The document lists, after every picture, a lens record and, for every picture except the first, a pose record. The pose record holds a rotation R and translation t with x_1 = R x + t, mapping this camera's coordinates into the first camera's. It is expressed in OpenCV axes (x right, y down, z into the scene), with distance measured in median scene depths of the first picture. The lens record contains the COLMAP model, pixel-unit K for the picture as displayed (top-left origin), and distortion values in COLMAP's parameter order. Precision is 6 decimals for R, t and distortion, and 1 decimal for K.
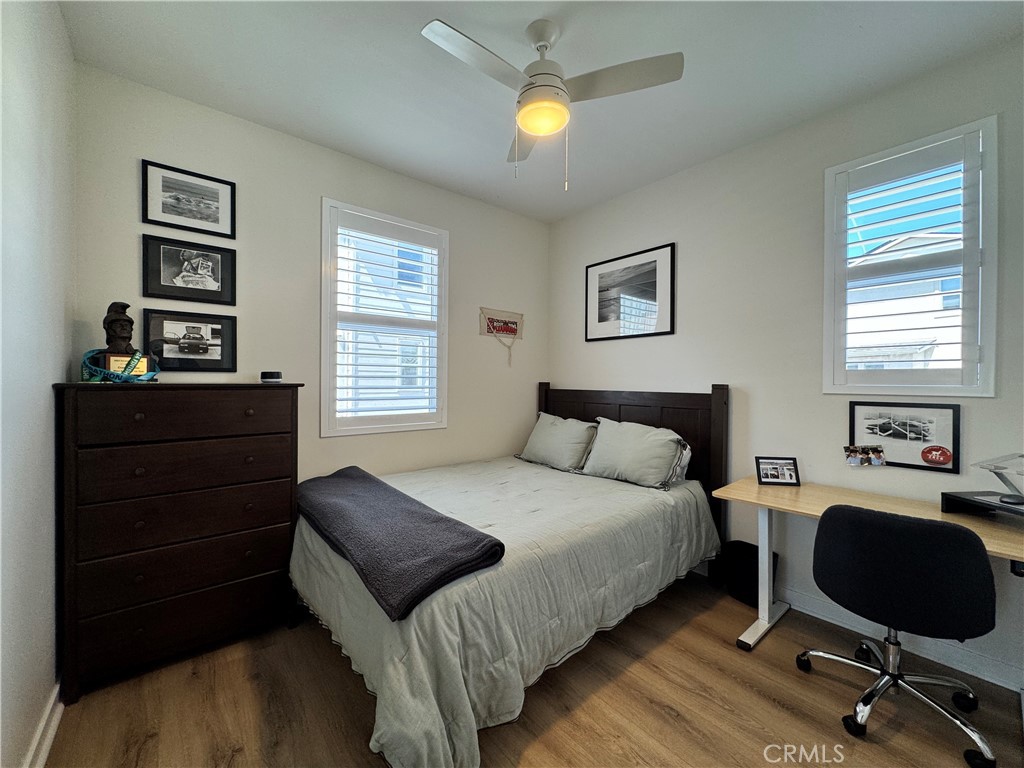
lens RADIAL K [[408.0, 0, 512.0], [0, 408.0, 384.0], [0, 0, 1]] dist [-0.000139, -0.000377]
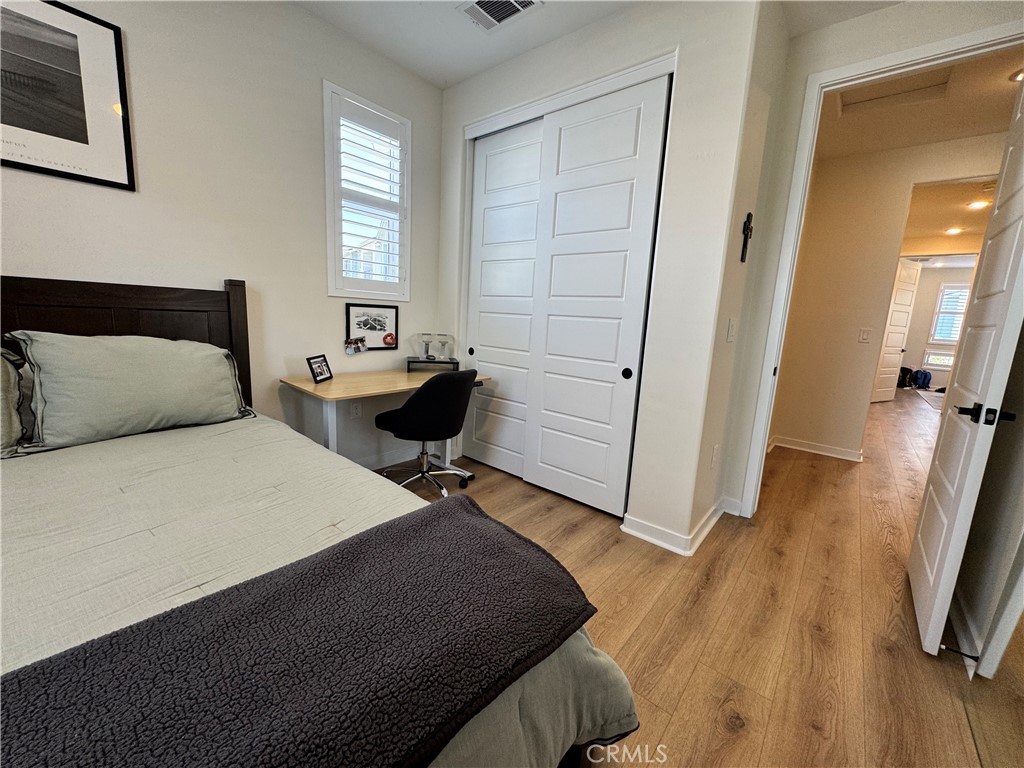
lens RADIAL K [[408.0, 0, 512.0], [0, 408.0, 384.0], [0, 0, 1]] dist [-0.000139, -0.000377]
pose [[-0.167772, -0.182232, 0.968836, -0.526976], [-0.050680, 0.983061, 0.176132, 0.042691], [-0.984522, -0.019551, -0.174165, 0.754501]]
